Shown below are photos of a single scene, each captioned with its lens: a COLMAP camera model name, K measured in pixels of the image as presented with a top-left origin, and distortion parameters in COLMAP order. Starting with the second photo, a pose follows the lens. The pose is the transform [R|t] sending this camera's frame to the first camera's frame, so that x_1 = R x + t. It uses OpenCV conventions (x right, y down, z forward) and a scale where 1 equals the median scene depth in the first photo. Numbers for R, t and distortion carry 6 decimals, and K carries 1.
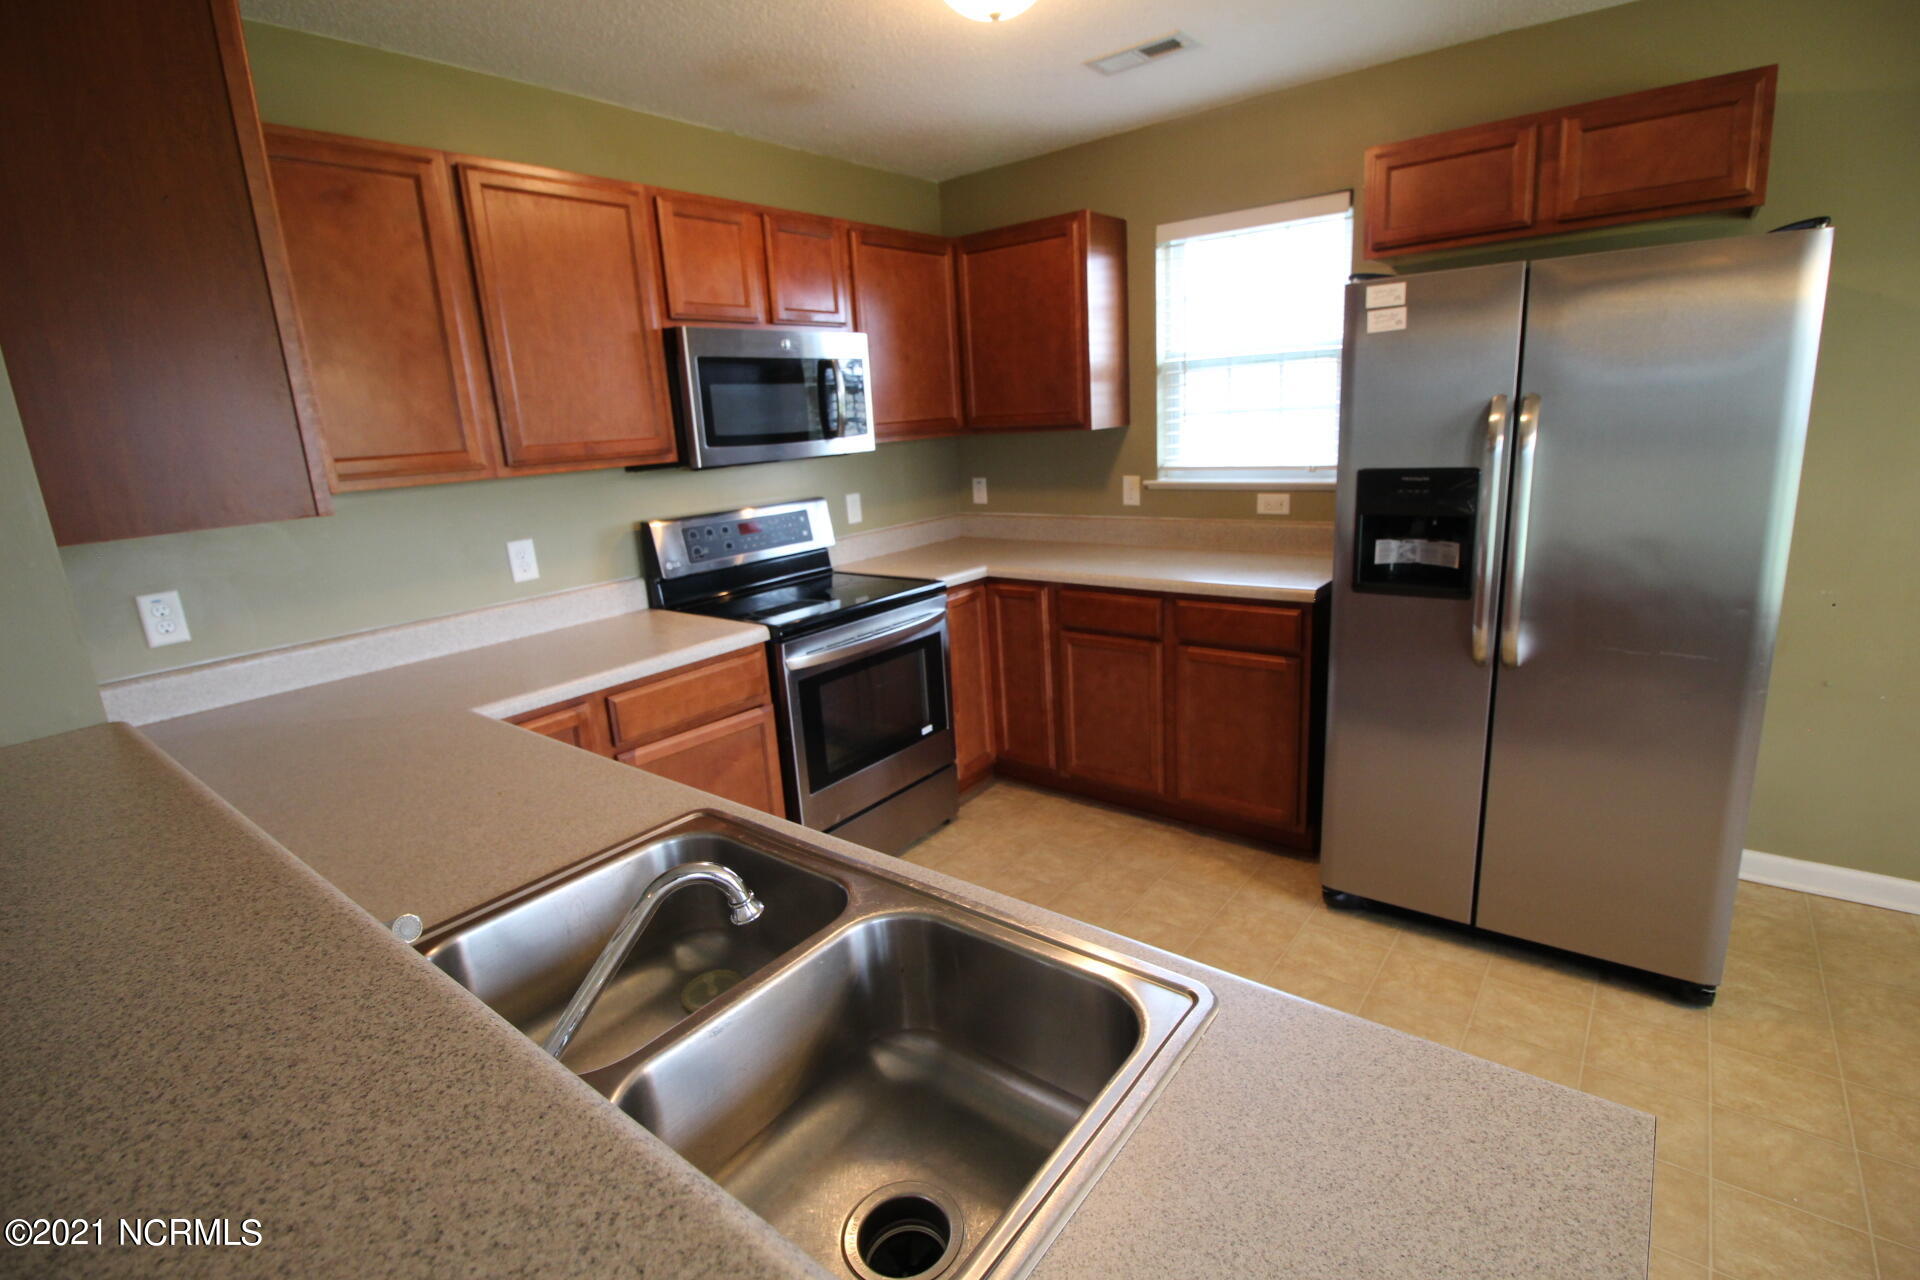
lens RADIAL K [[890.1, 0, 961.6], [0, 890.1, 643.6], [0, 0, 1]] dist [-0.010822, -0.008538]
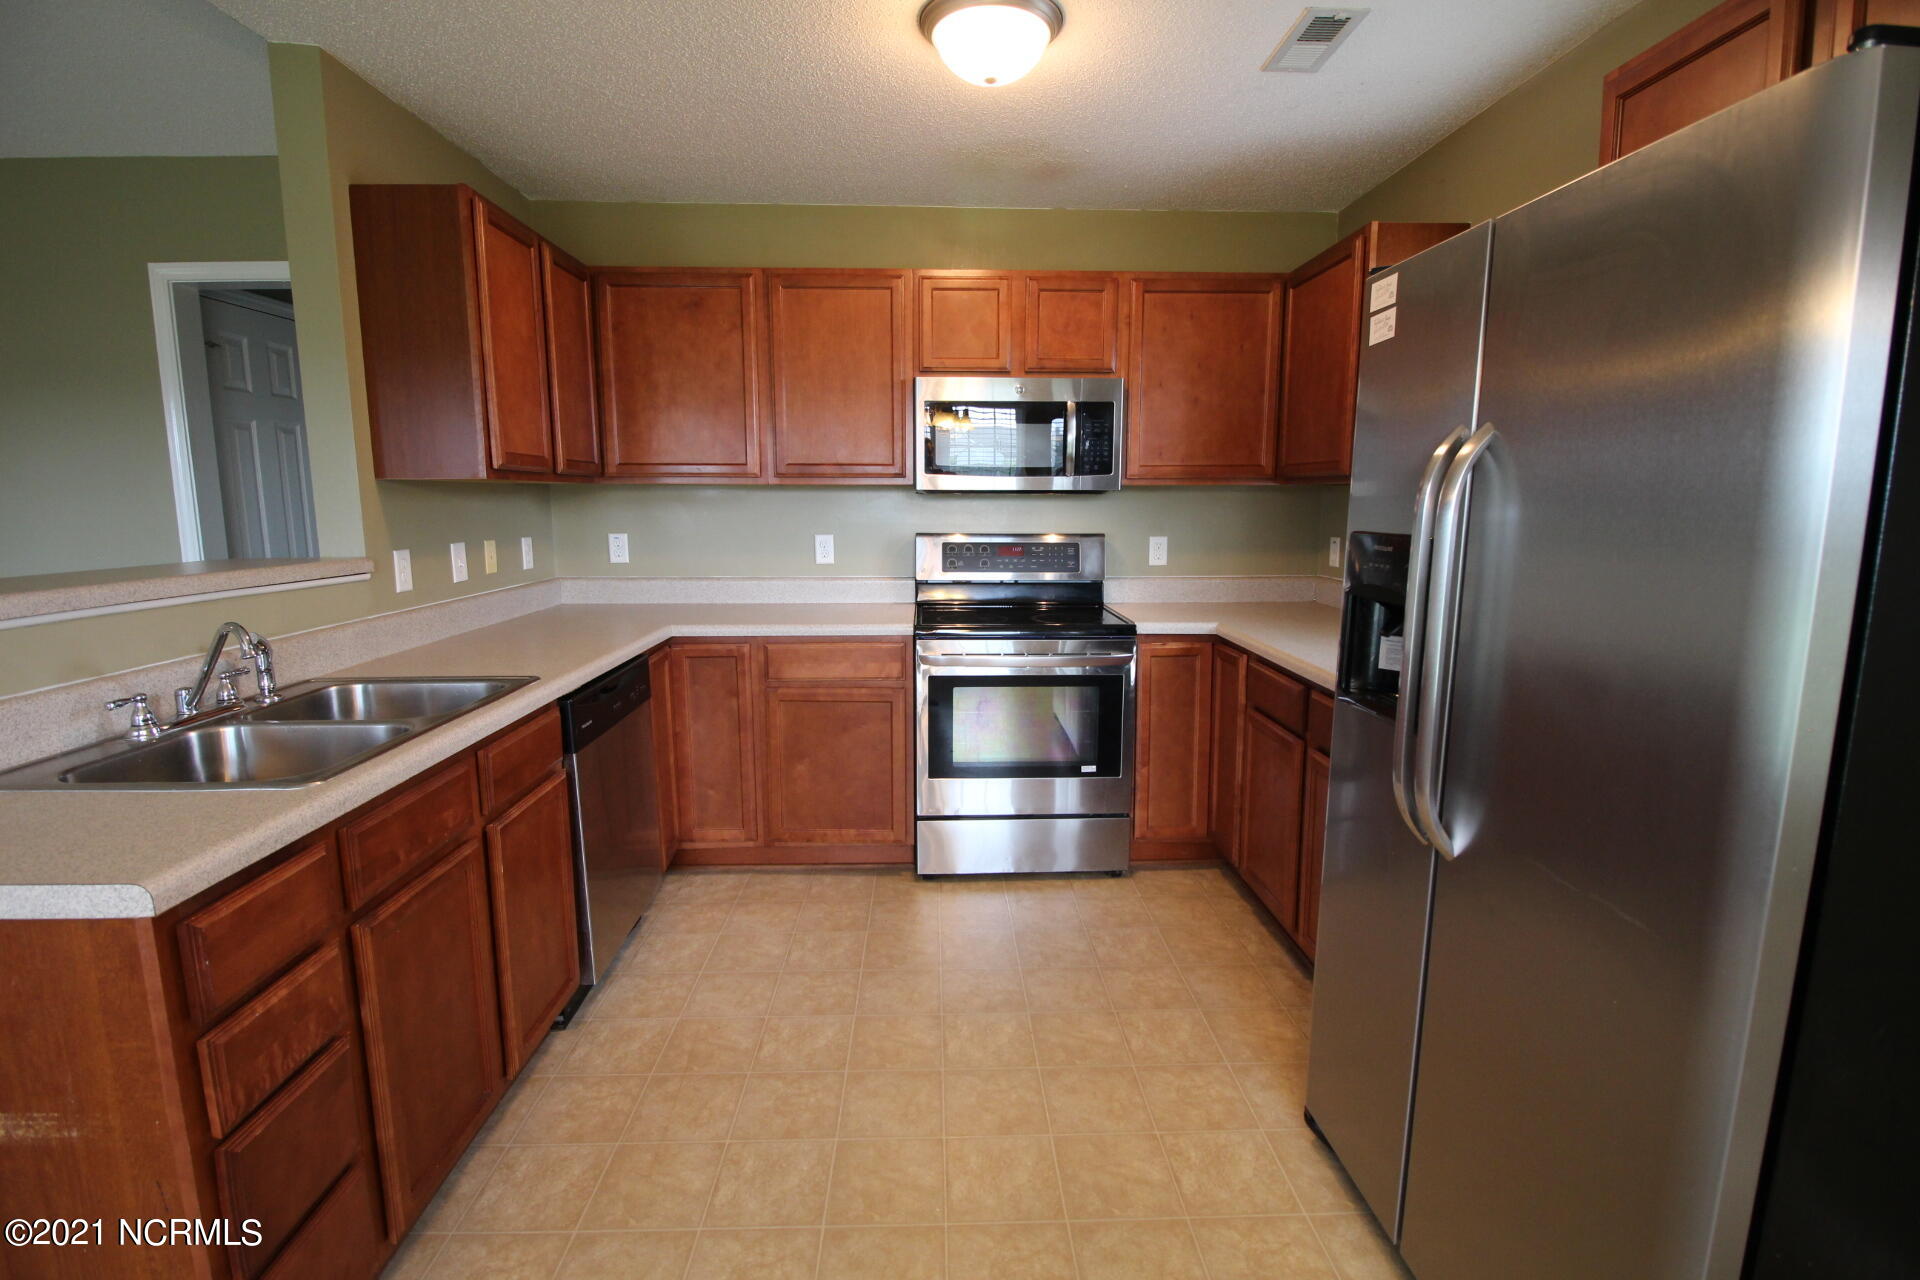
lens RADIAL K [[890.1, 0, 957.8], [0, 890.1, 636.9], [0, 0, 1]] dist [-0.010822, -0.008538]
pose [[0.637933, 0.174056, -0.750164, 0.578520], [-0.230312, 0.972660, 0.029826, -0.041333], [0.734846, 0.153745, 0.660579, 0.217641]]
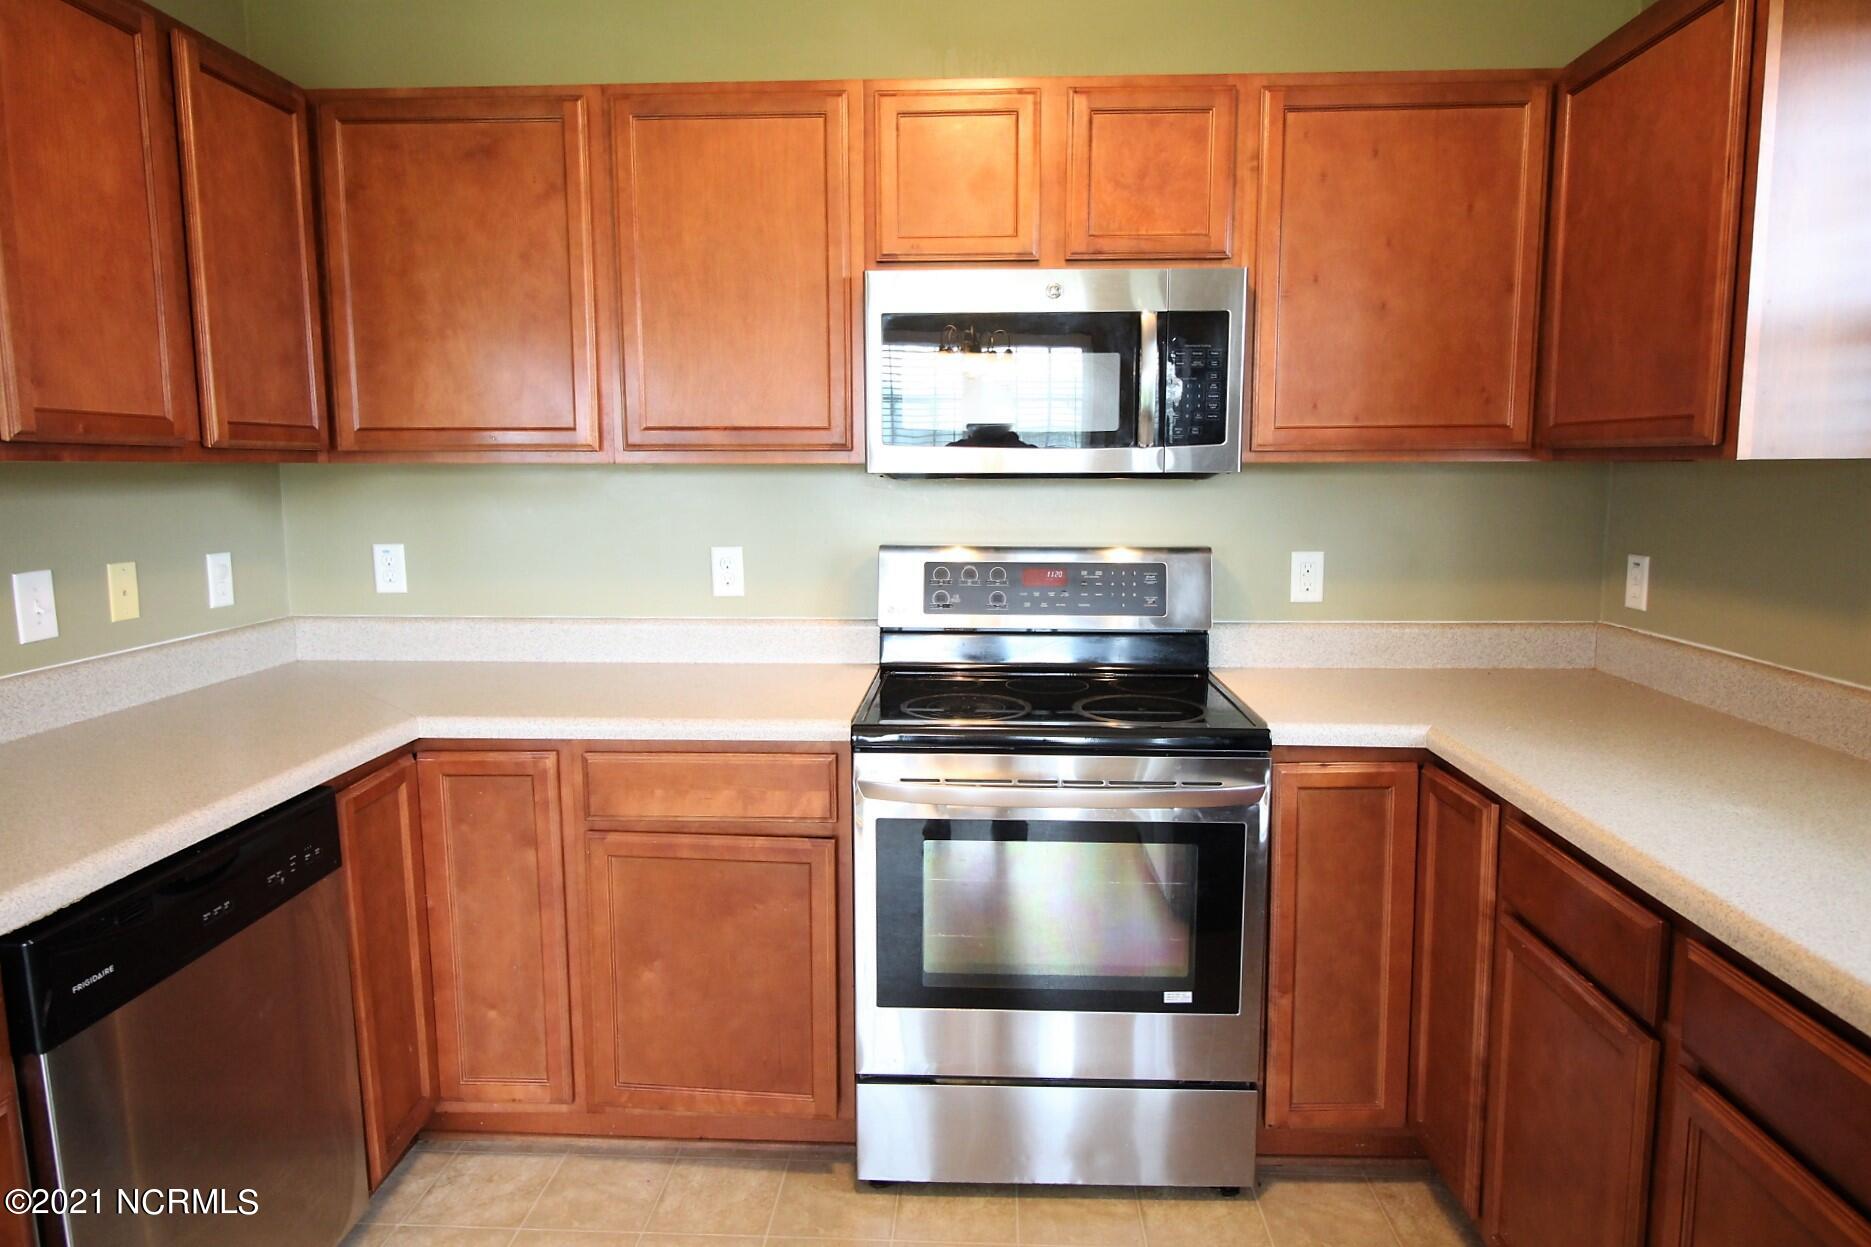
lens RADIAL K [[1141.7, 0, 938.7], [0, 1141.7, 613.9], [0, 0, 1]] dist [-0.010311, -0.001520]
pose [[0.579996, 0.161533, -0.798443, 0.376403], [-0.235849, 0.971462, 0.025213, -0.105731], [0.779731, 0.173689, 0.601542, 0.442443]]
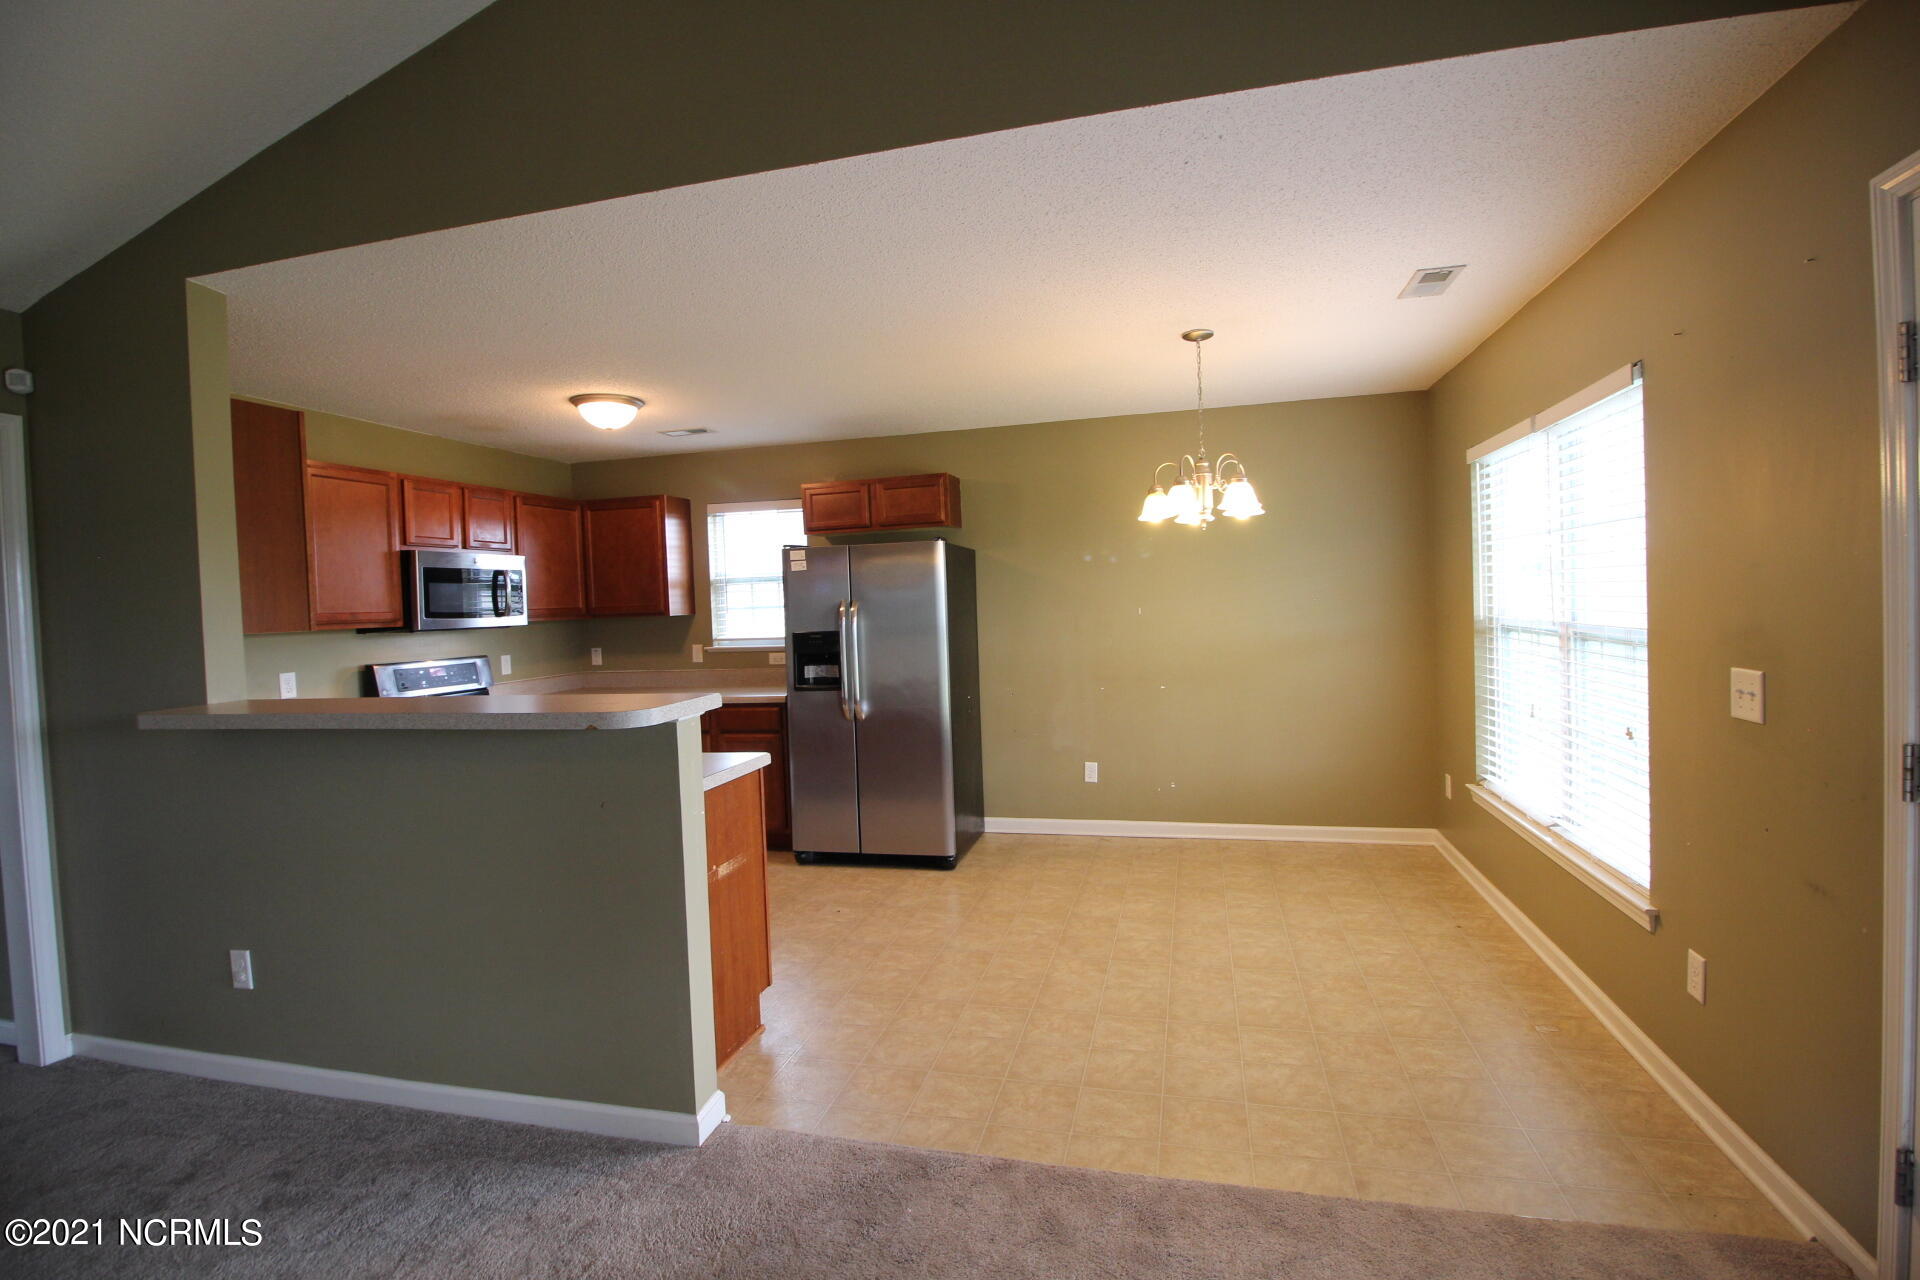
lens RADIAL K [[890.1, 0, 968.7], [0, 890.1, 633.1], [0, 0, 1]] dist [-0.010822, -0.008538]
pose [[0.912900, 0.014442, 0.407929, -0.023220], [0.082157, 0.972421, -0.218285, 0.213315], [-0.399831, 0.232786, 0.886536, -0.739464]]
